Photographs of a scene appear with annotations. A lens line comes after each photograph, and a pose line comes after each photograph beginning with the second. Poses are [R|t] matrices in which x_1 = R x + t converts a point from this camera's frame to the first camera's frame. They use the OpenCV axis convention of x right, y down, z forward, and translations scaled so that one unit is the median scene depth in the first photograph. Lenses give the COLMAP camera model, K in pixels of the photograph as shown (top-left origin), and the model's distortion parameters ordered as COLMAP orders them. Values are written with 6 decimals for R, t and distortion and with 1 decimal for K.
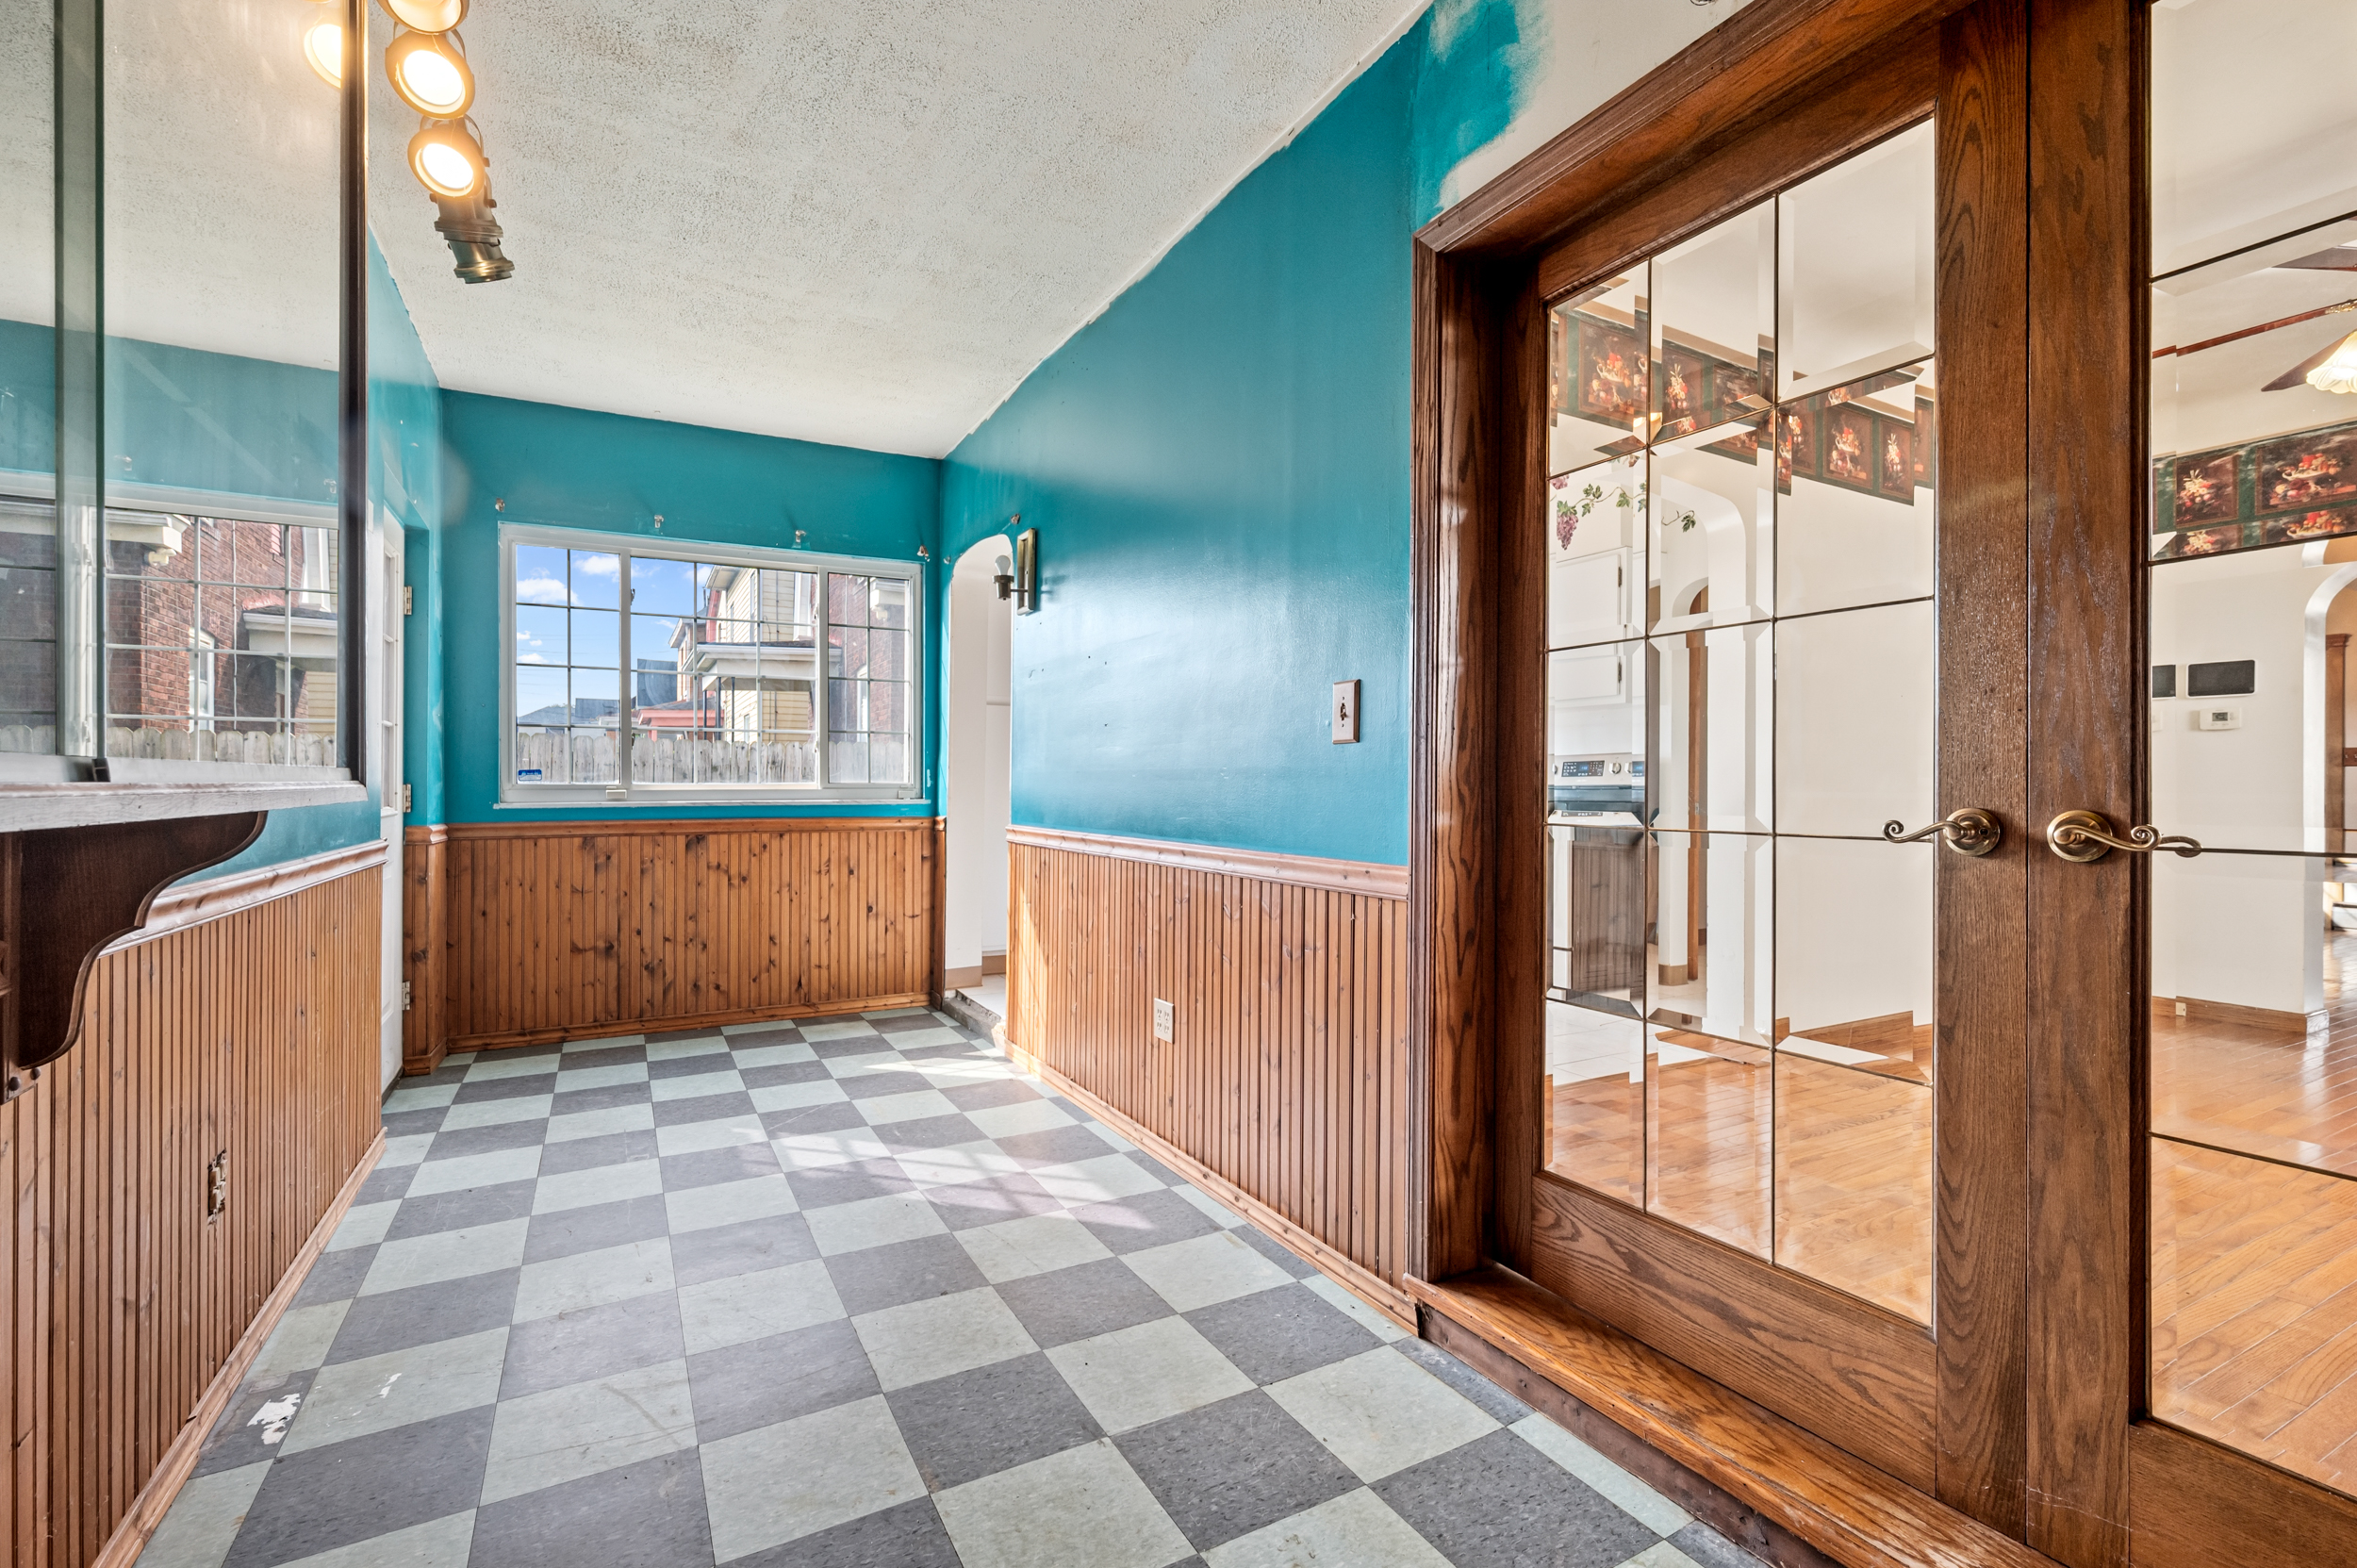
lens RADIAL K [[1043.4, 0, 1172.8], [0, 1043.4, 789.5], [0, 0, 1]] dist [-0.000052, -0.000022]
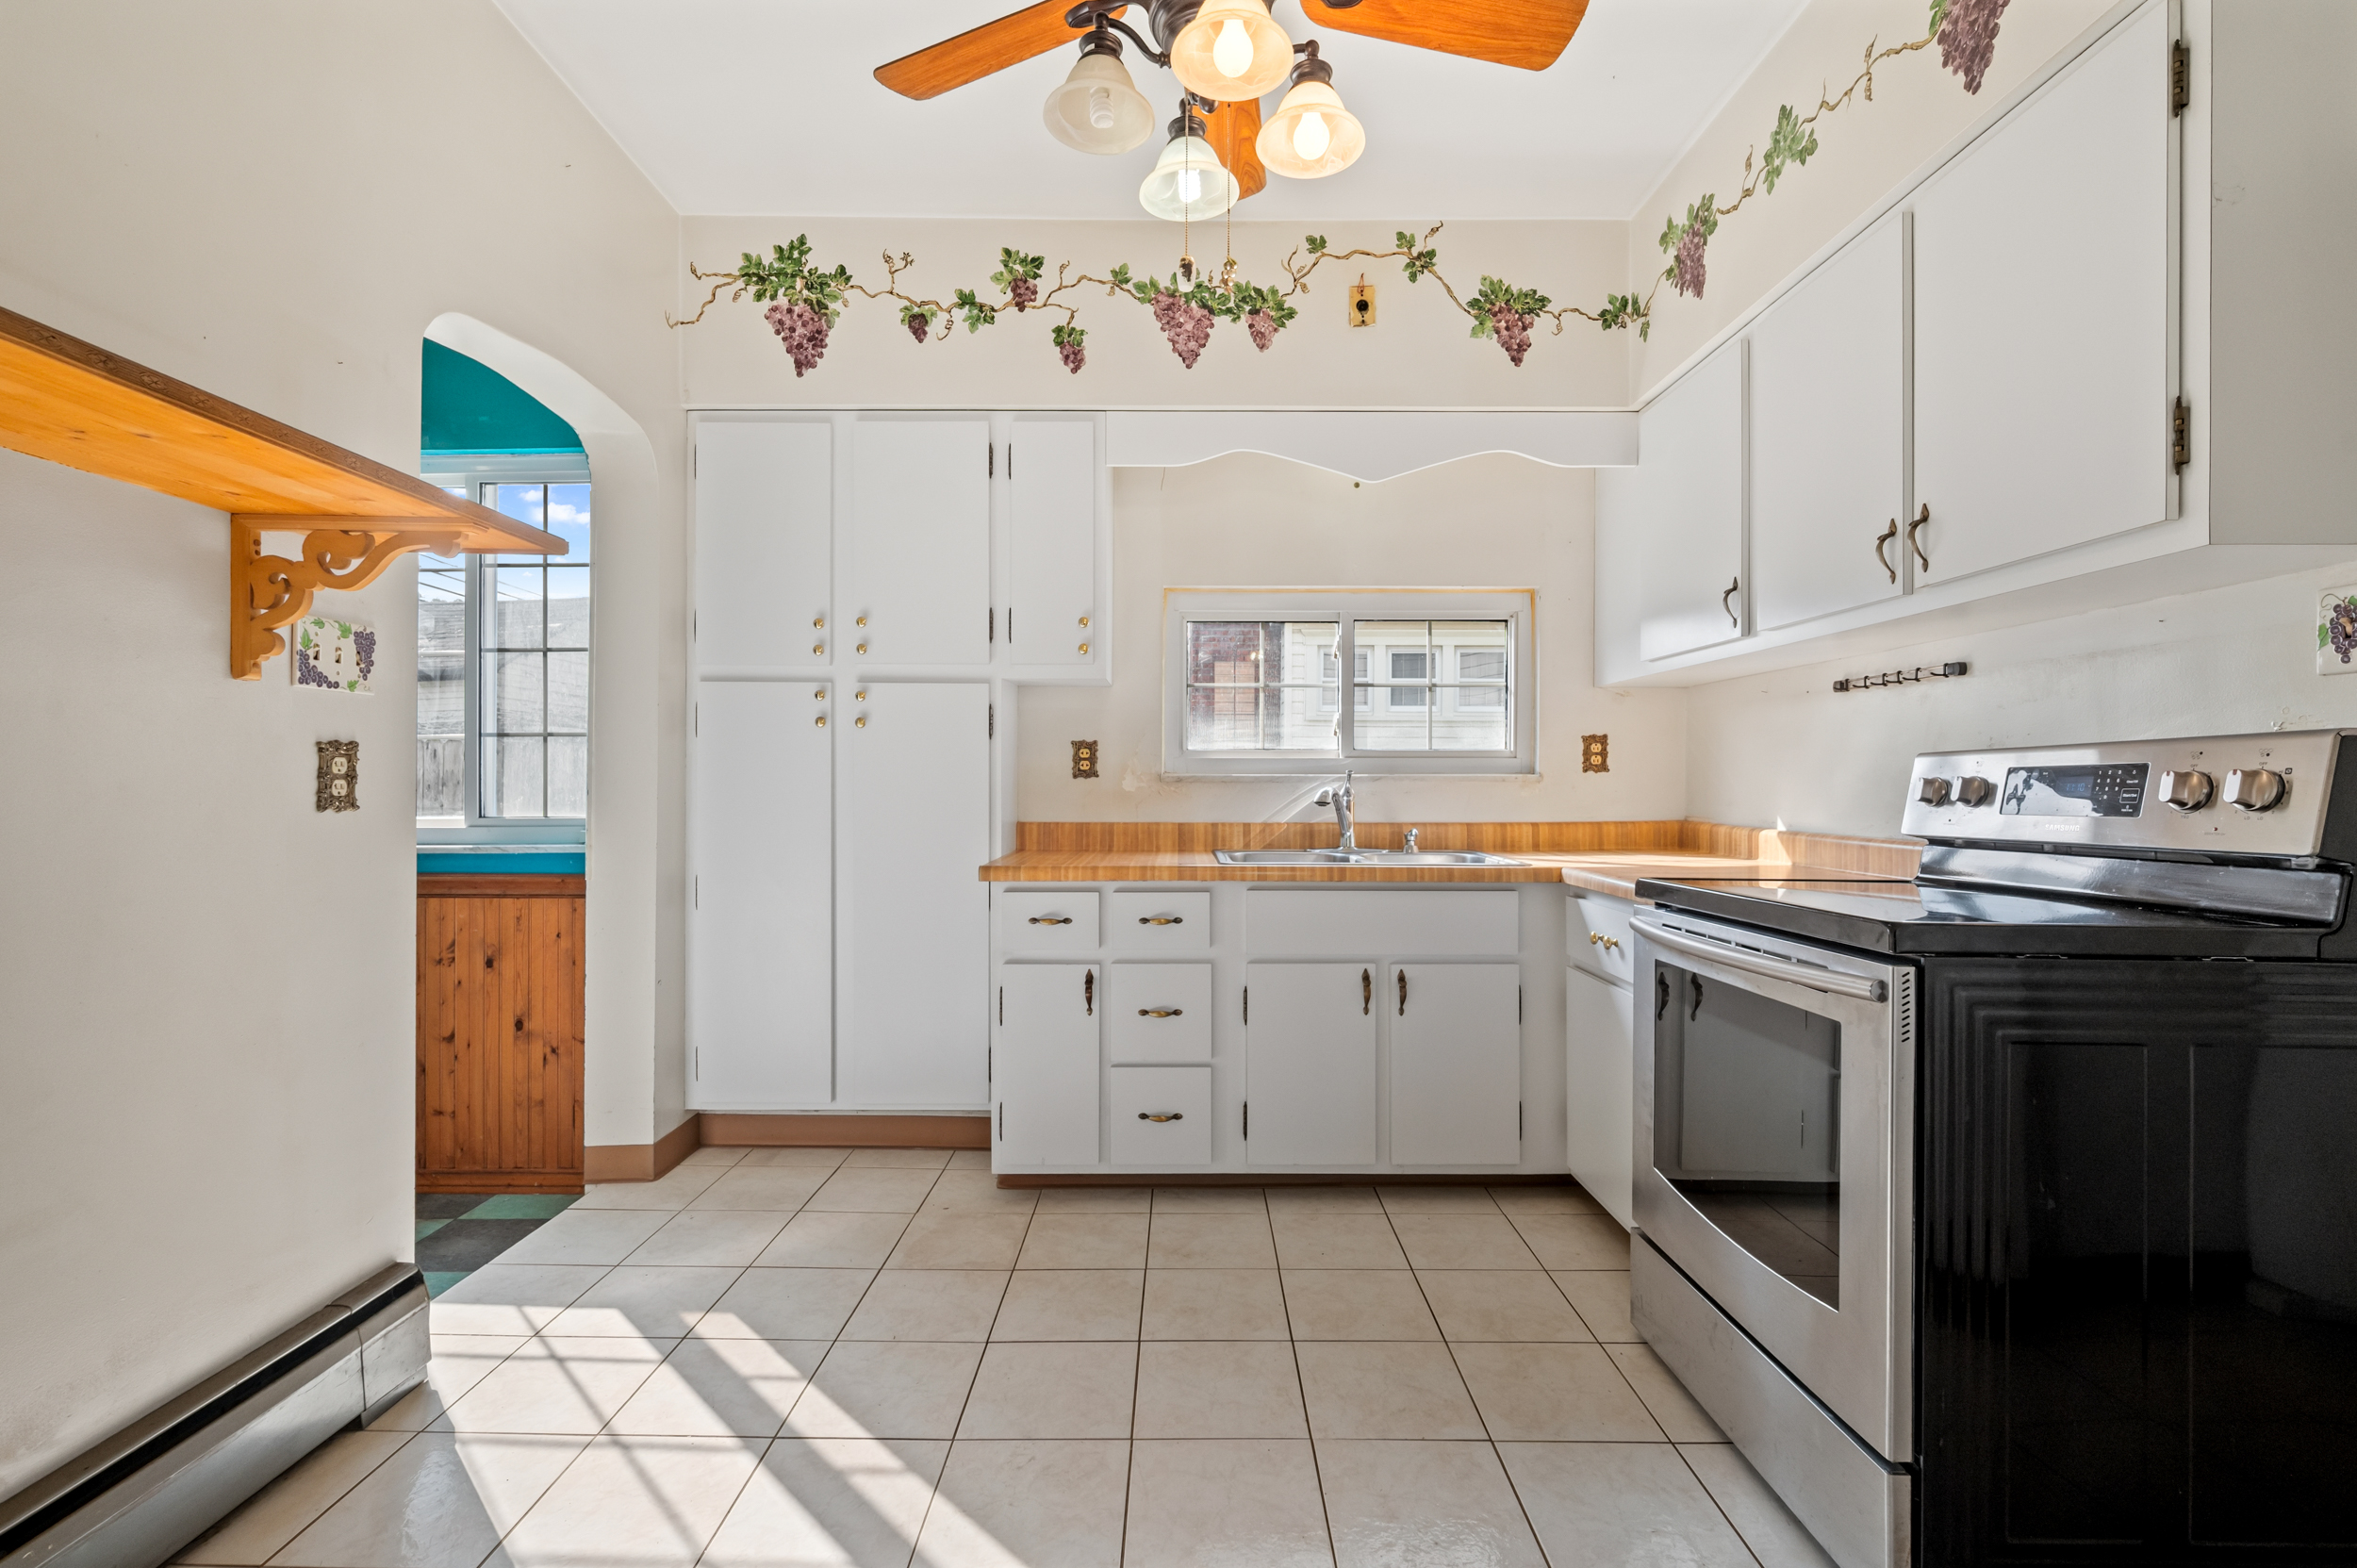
lens RADIAL K [[1025.7, 0, 1178.5], [0, 1025.7, 784.0], [0, 0, 1]] dist [-0.001811, -0.000213]
pose [[0.875995, -0.003801, -0.482305, 0.360510], [0.001516, 0.999986, -0.005128, -0.024247], [0.482317, 0.003761, 0.875988, 0.708204]]
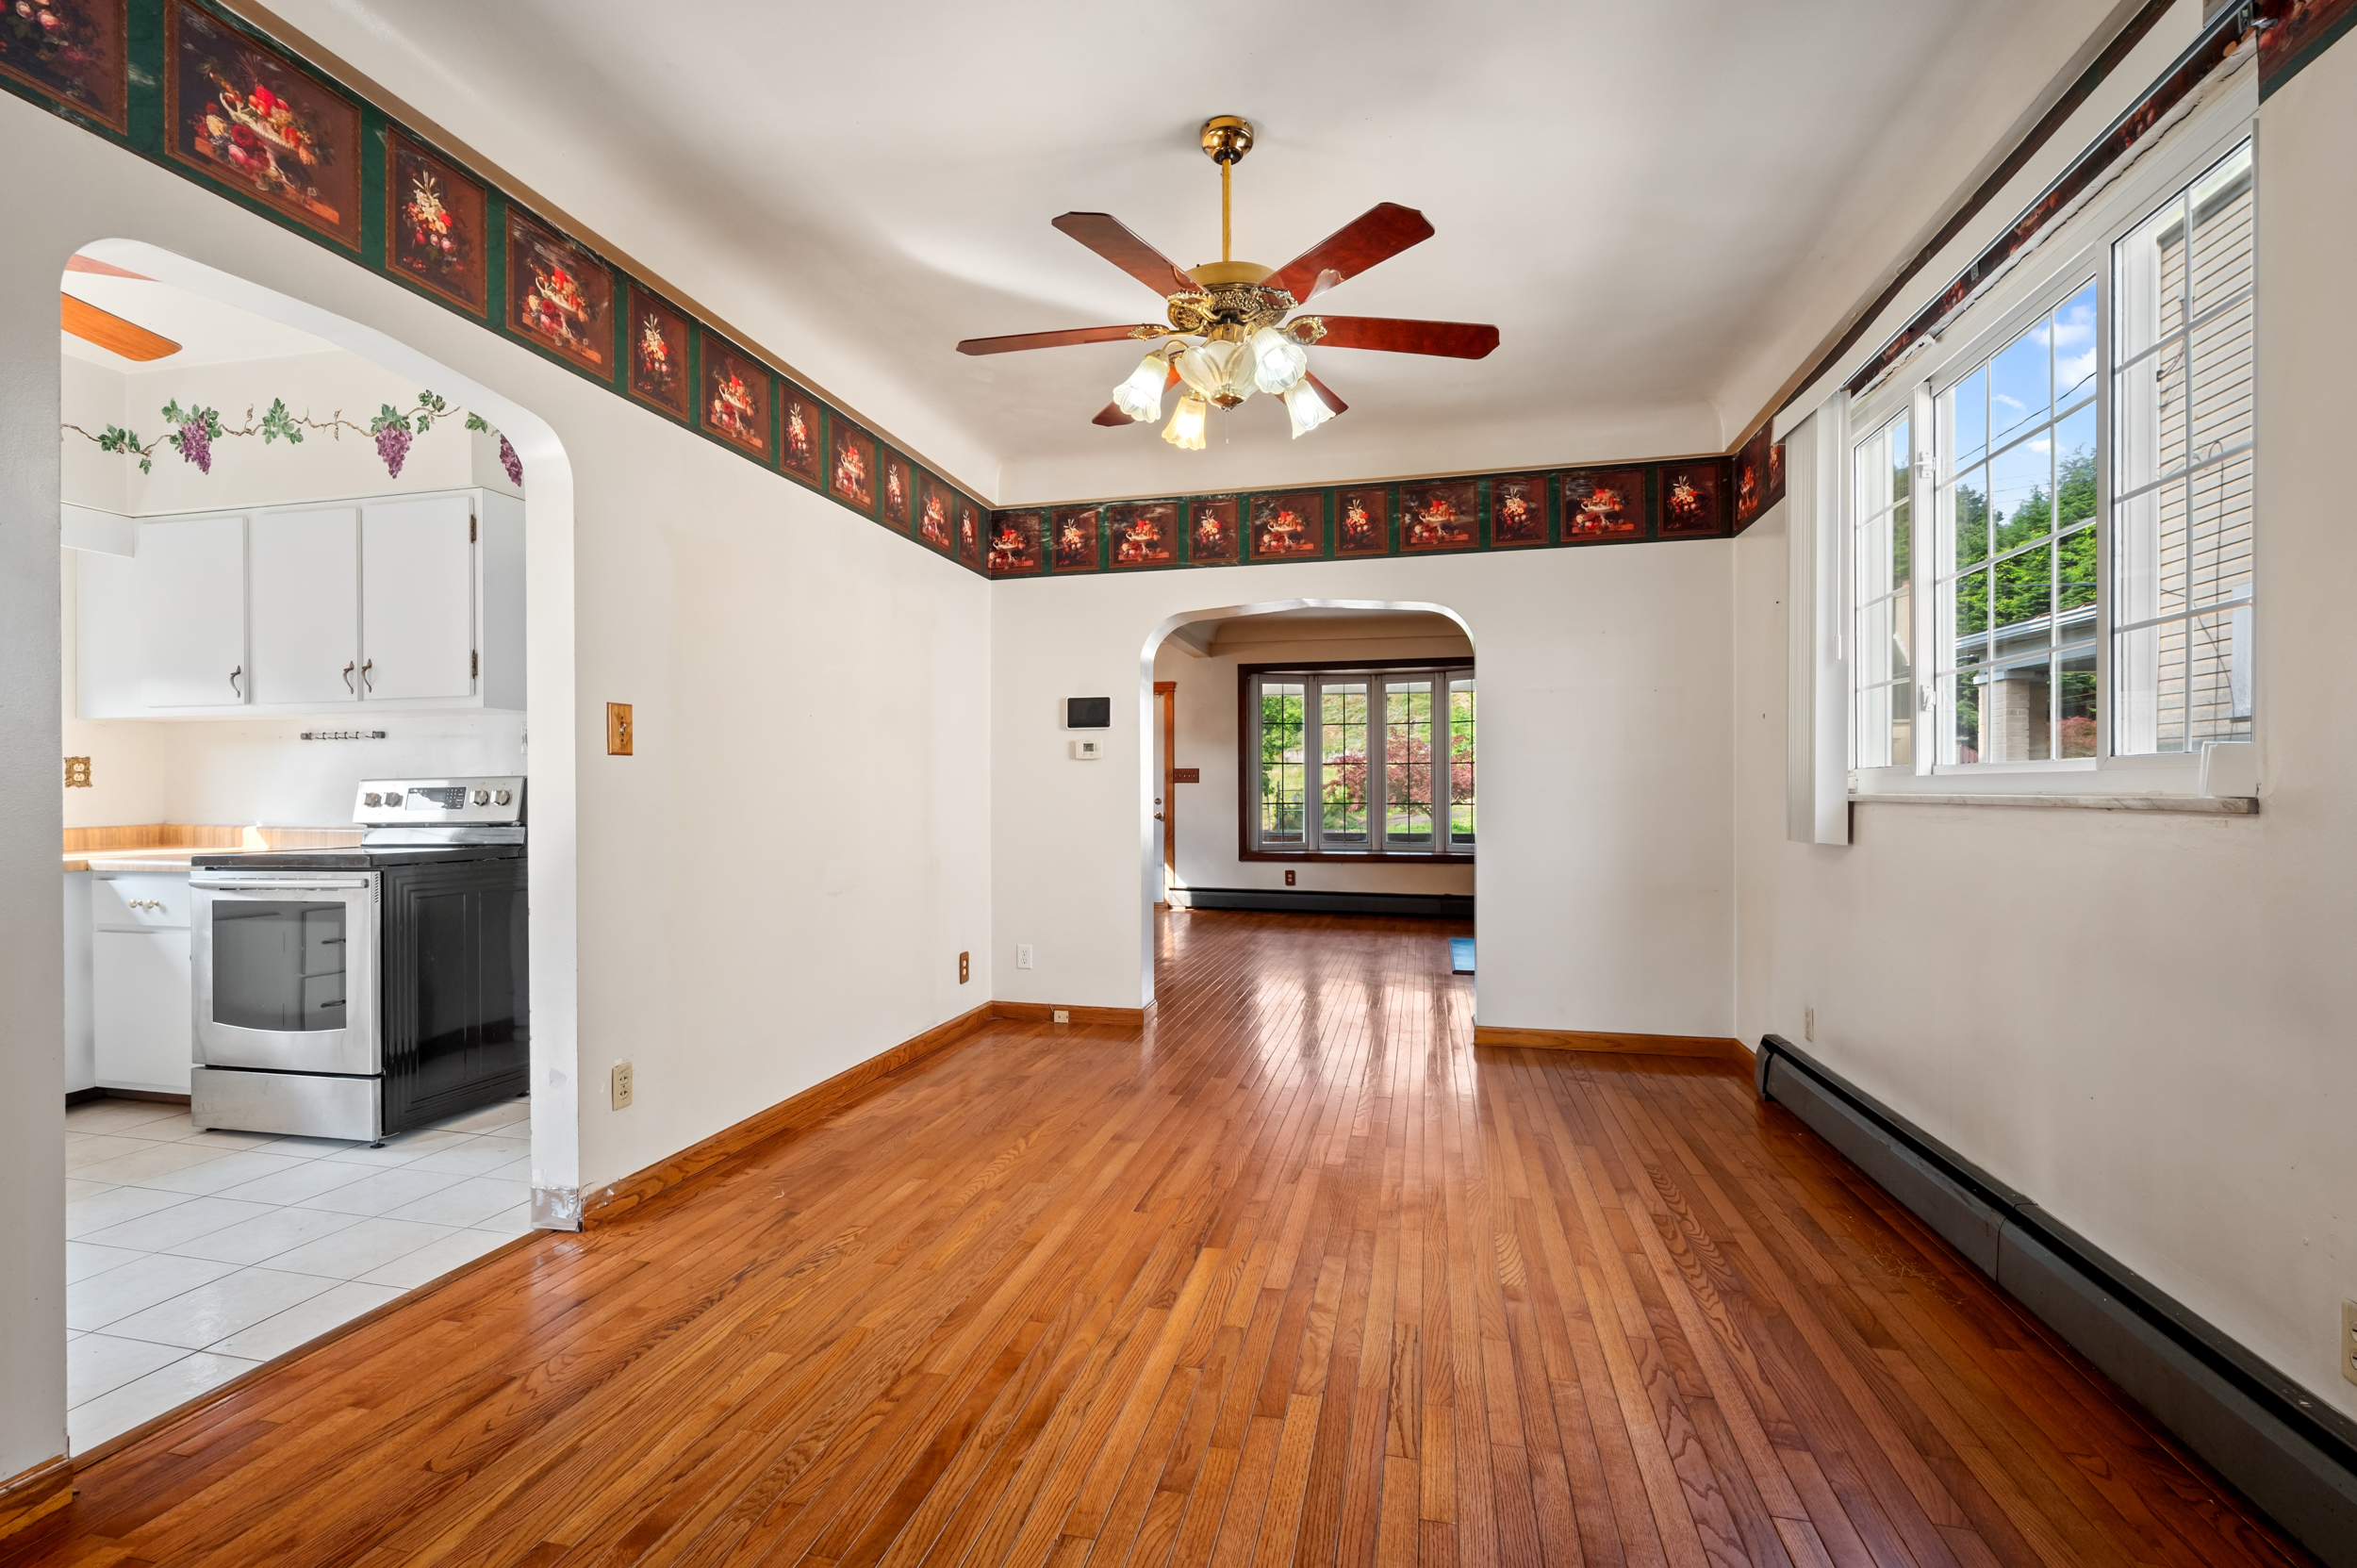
lens RADIAL K [[1044.3, 0, 1174.2], [0, 1044.3, 792.6], [0, 0, 1]] dist [-0.002766, -0.000010]
pose [[0.671104, -0.011686, 0.741271, 0.242330], [0.010209, 0.999927, 0.006522, -0.027338], [-0.741293, 0.003191, 0.671174, 0.191270]]
